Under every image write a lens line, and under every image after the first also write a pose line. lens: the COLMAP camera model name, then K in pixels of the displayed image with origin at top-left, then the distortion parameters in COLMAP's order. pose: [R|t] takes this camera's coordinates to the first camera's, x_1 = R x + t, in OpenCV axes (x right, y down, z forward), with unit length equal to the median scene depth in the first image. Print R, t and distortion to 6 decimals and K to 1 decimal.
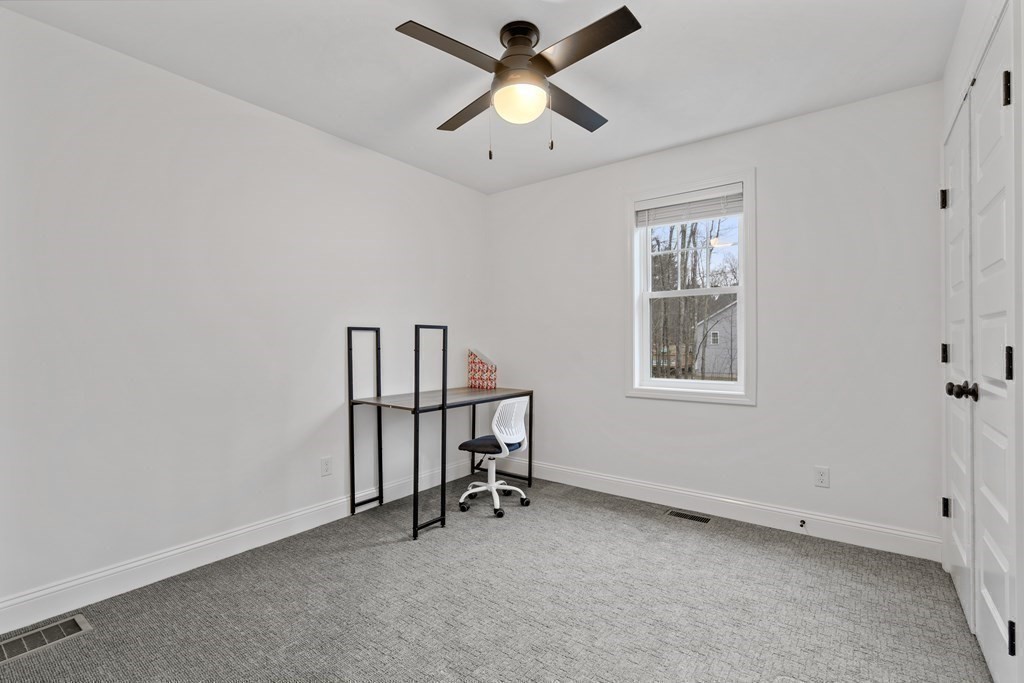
lens RADIAL K [[470.1, 0, 512.7], [0, 470.1, 340.4], [0, 0, 1]] dist [-0.004265, 0.001650]
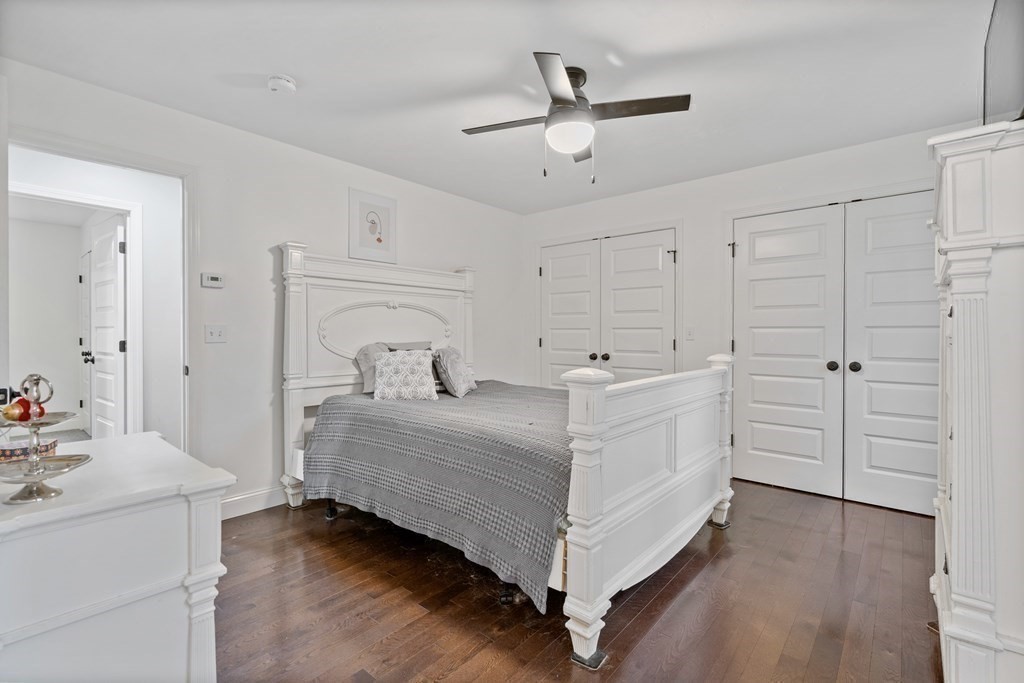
lens RADIAL K [[470.1, 0, 510.1], [0, 470.1, 339.8], [0, 0, 1]] dist [-0.004265, 0.001650]
pose [[0.081293, -0.003907, 0.996683, -1.461819], [-0.005484, 0.999975, 0.004367, -0.010577], [-0.996675, -0.005821, 0.081269, -1.567676]]
